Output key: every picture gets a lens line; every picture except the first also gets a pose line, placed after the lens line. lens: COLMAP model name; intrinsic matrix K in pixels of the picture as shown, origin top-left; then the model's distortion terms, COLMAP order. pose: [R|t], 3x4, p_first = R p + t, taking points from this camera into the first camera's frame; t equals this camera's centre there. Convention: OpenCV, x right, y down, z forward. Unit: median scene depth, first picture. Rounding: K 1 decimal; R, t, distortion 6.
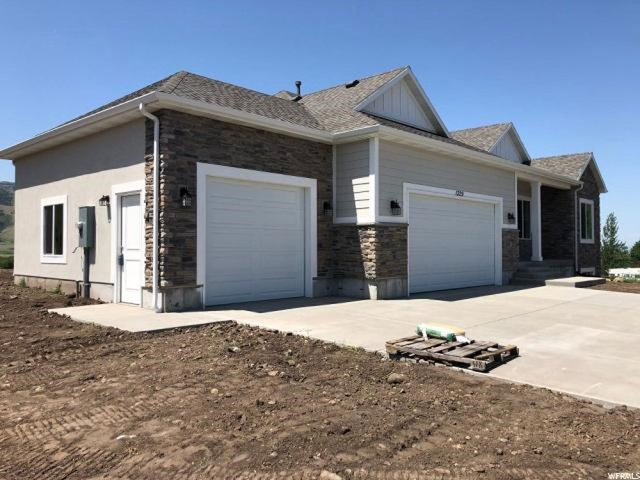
lens RADIAL K [[532.8, 0, 320.4], [0, 532.8, 239.6], [0, 0, 1]] dist [0.001359, 0.000907]
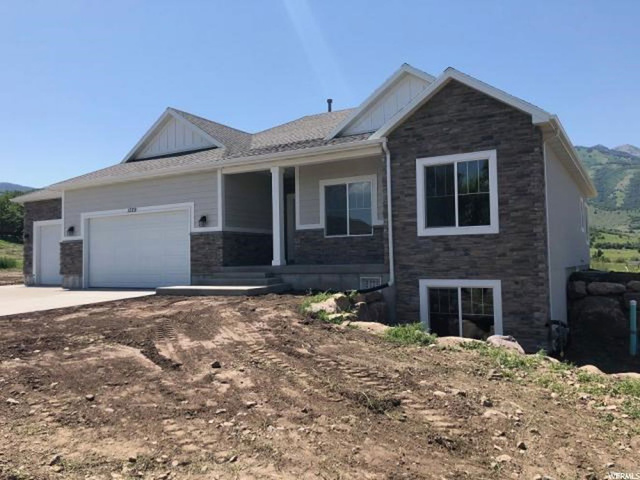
lens RADIAL K [[532.8, 0, 320.2], [0, 532.8, 239.1], [0, 0, 1]] dist [0.001359, 0.000907]
pose [[0.215932, -0.043621, -0.975434, 1.792683], [0.034749, 0.998712, -0.036970, 0.046959], [0.975790, -0.025912, 0.217169, 1.338861]]
